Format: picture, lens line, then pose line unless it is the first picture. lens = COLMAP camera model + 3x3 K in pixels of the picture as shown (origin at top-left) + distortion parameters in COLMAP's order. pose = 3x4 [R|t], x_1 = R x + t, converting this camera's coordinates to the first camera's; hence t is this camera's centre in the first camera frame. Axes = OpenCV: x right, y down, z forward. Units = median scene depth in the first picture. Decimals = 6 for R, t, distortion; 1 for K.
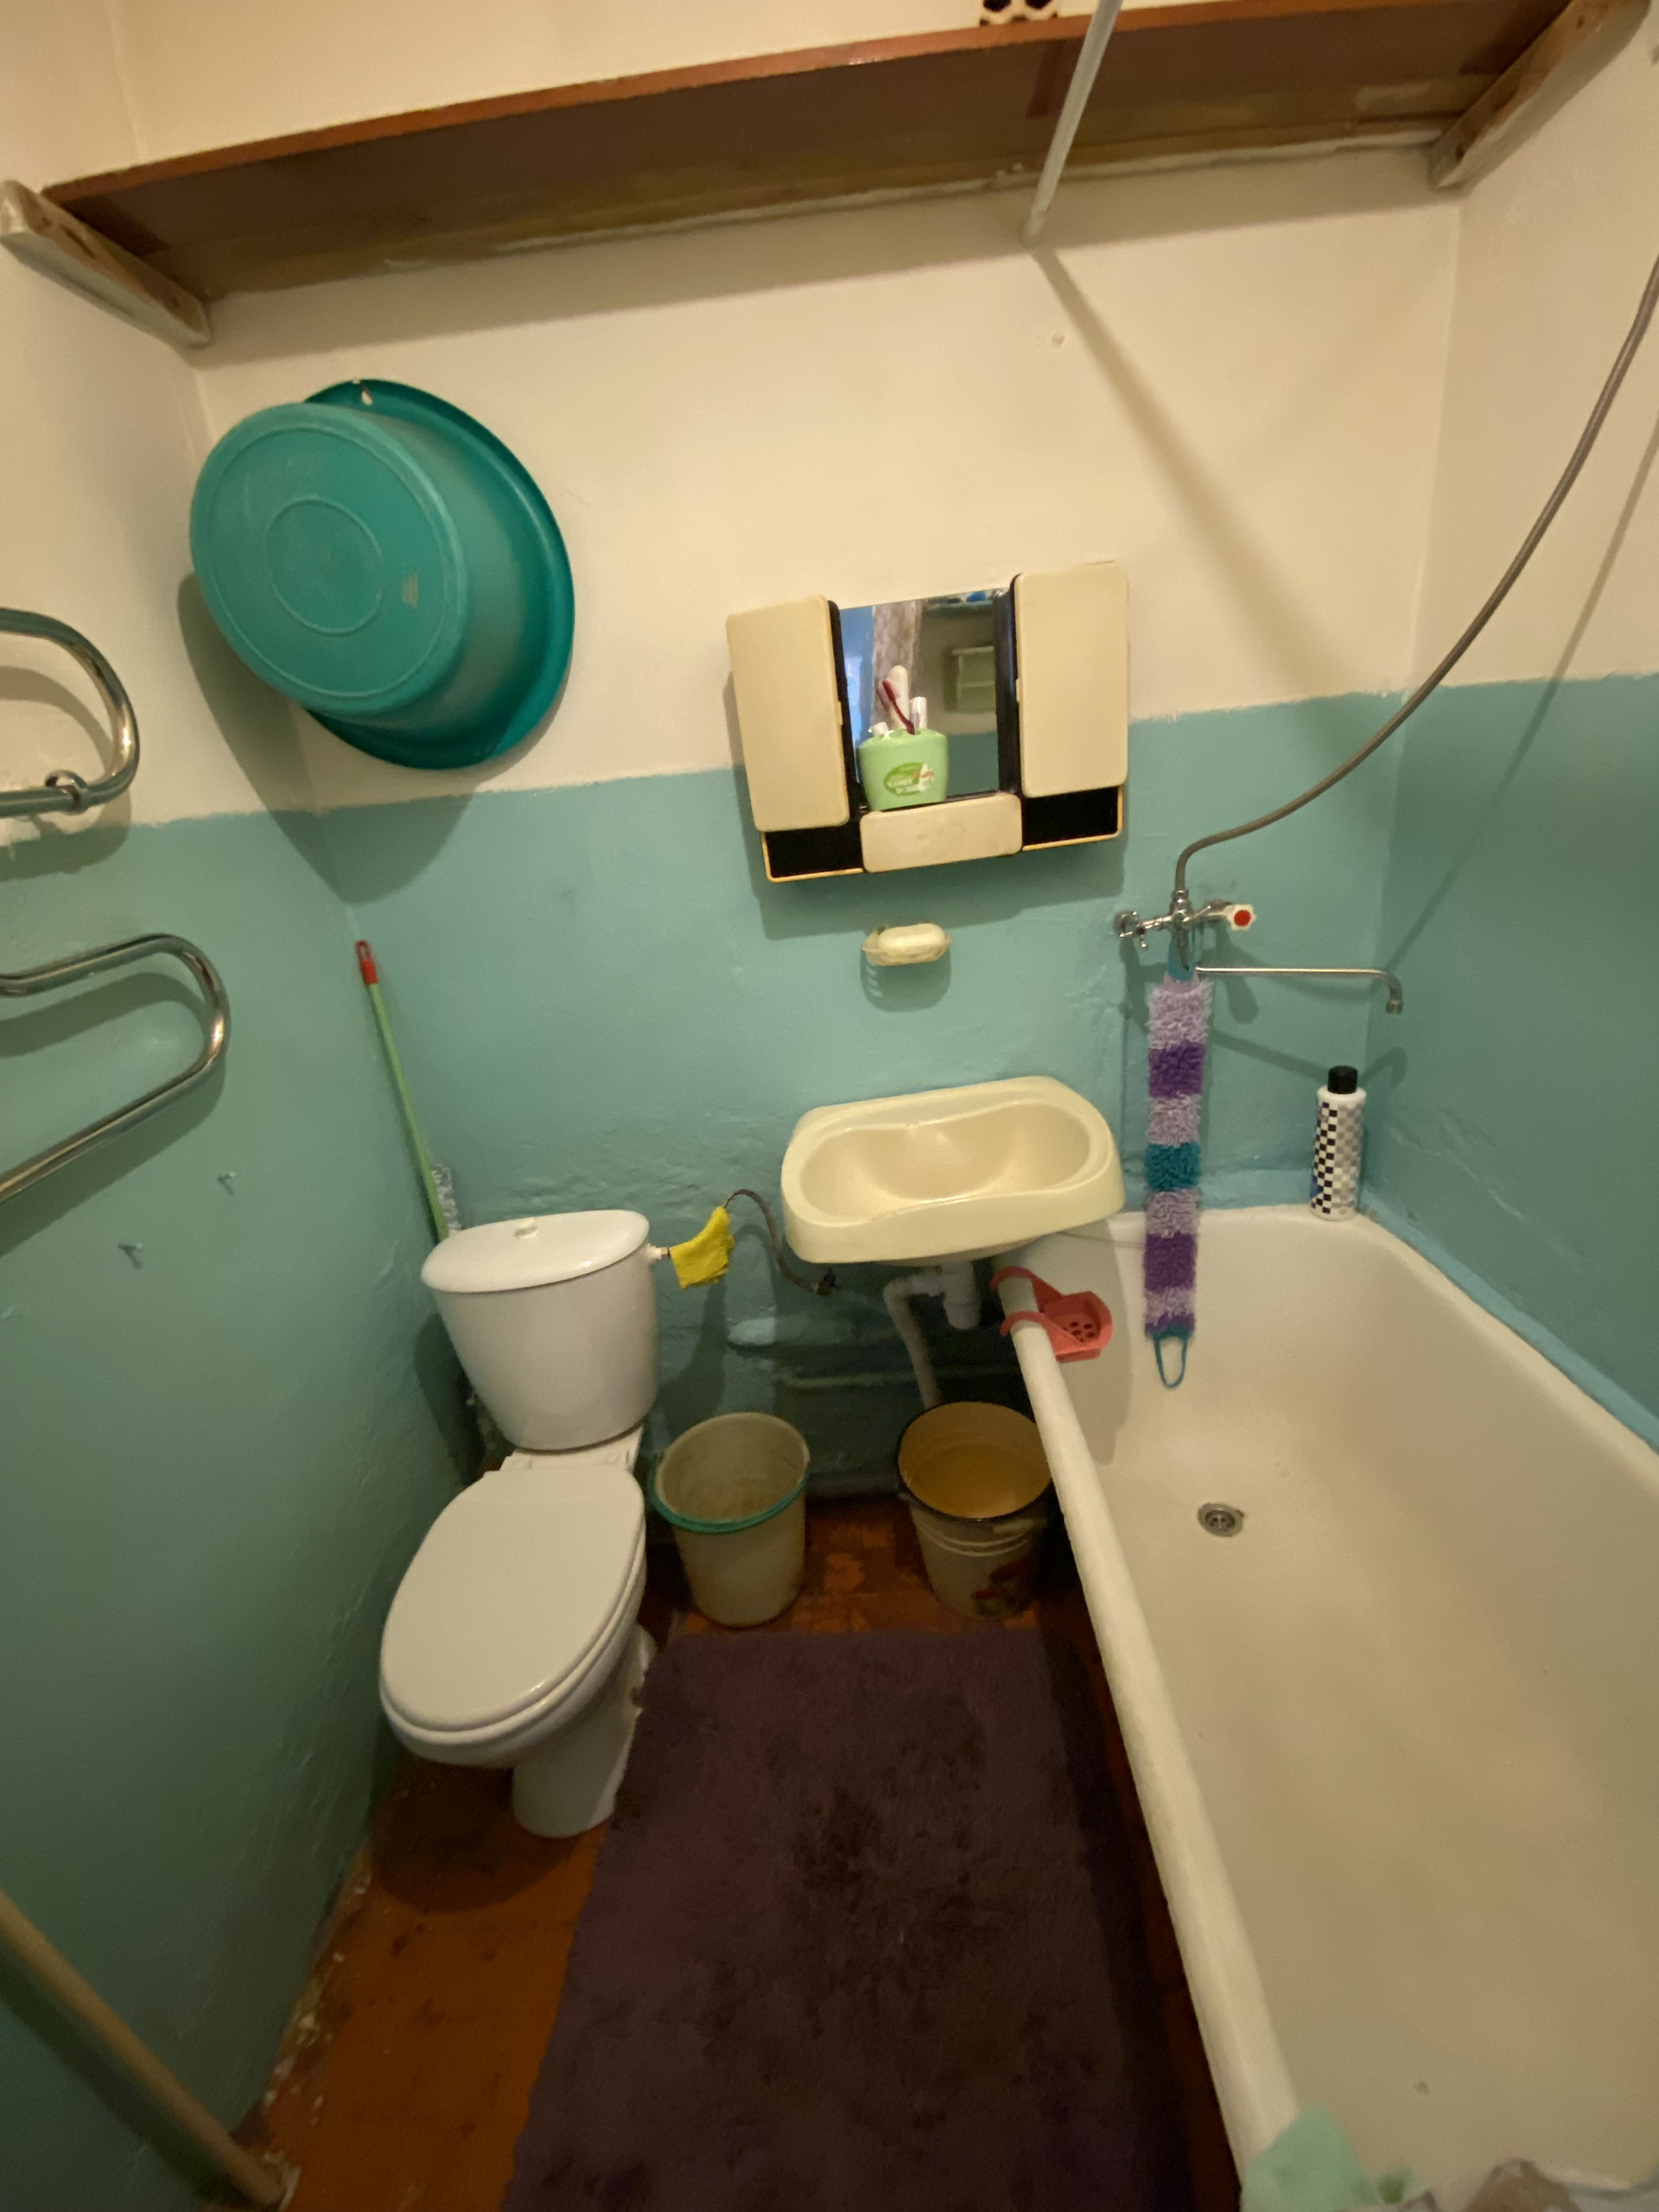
lens RADIAL K [[907.1, 0, 829.5], [0, 907.1, 1106.0], [0, 0, 1]] dist [0.028908, -0.025564]
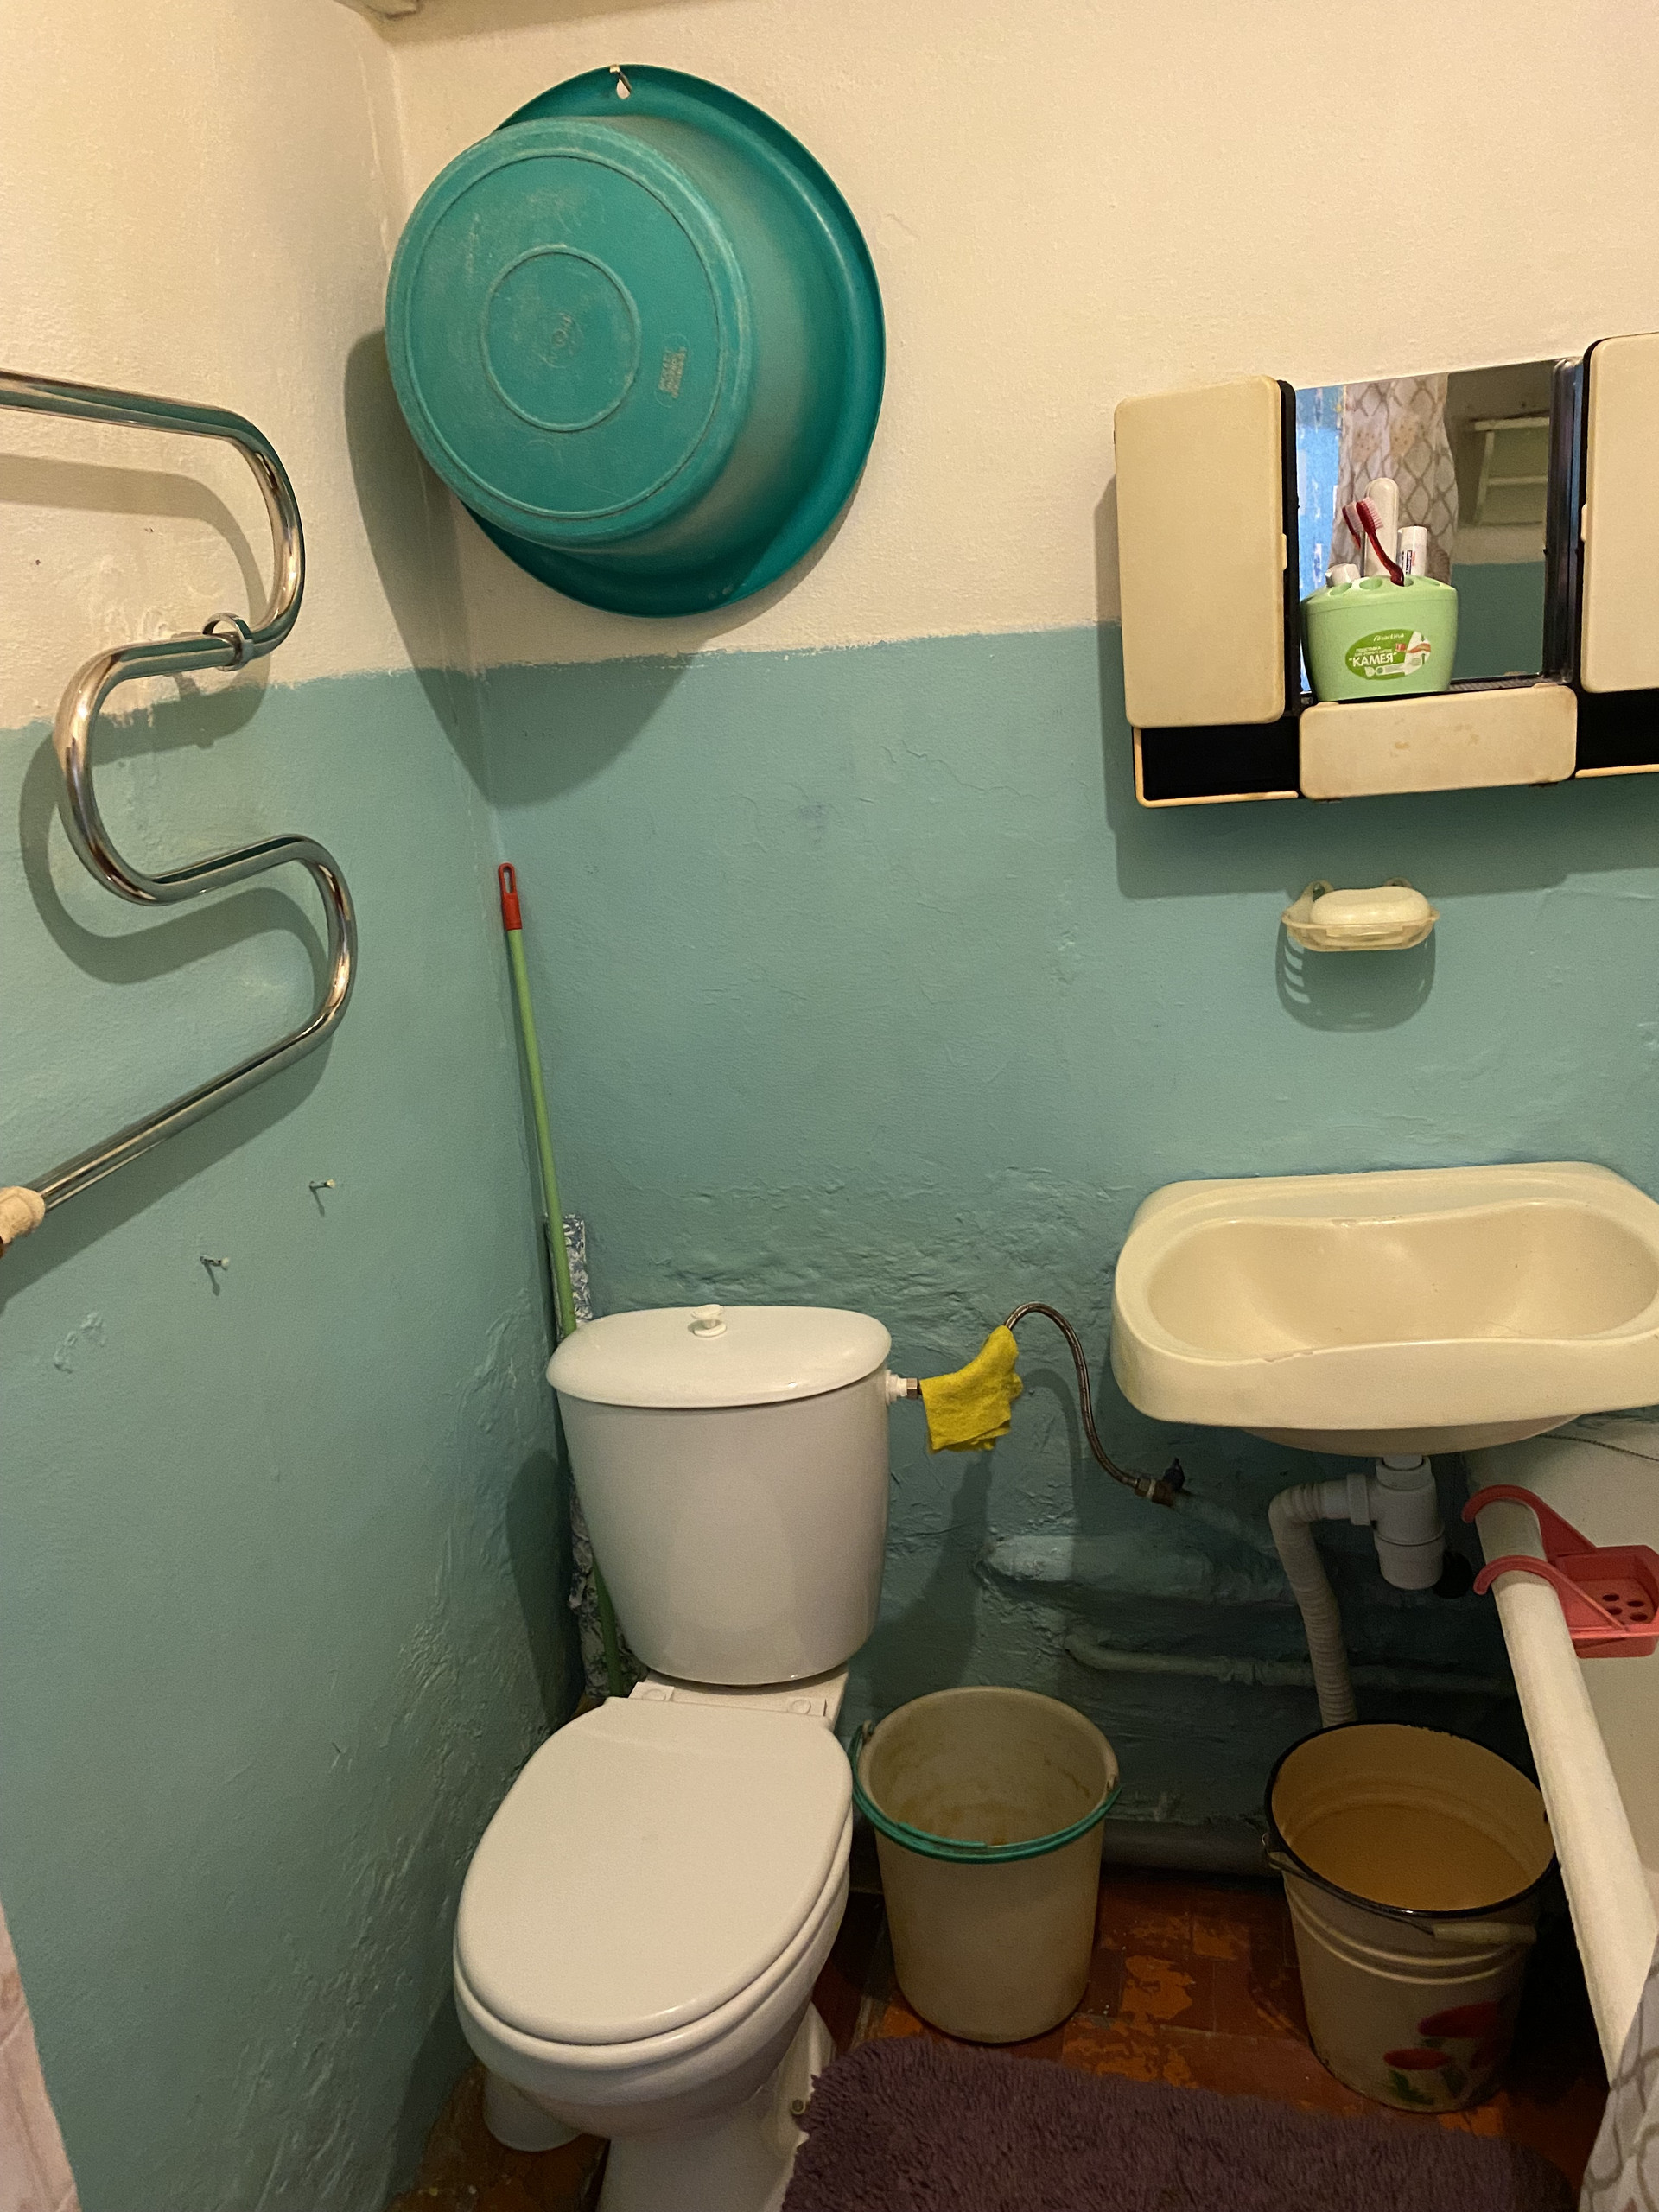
lens RADIAL K [[1726.8, 0, 831.6], [0, 1726.8, 1121.3], [0, 0, 1]] dist [0.041914, -0.056017]
pose [[0.977847, 0.085248, -0.191175, -0.025949], [-0.096455, 0.994076, -0.050086, 0.046385], [0.185772, 0.067416, 0.980277, -0.181751]]
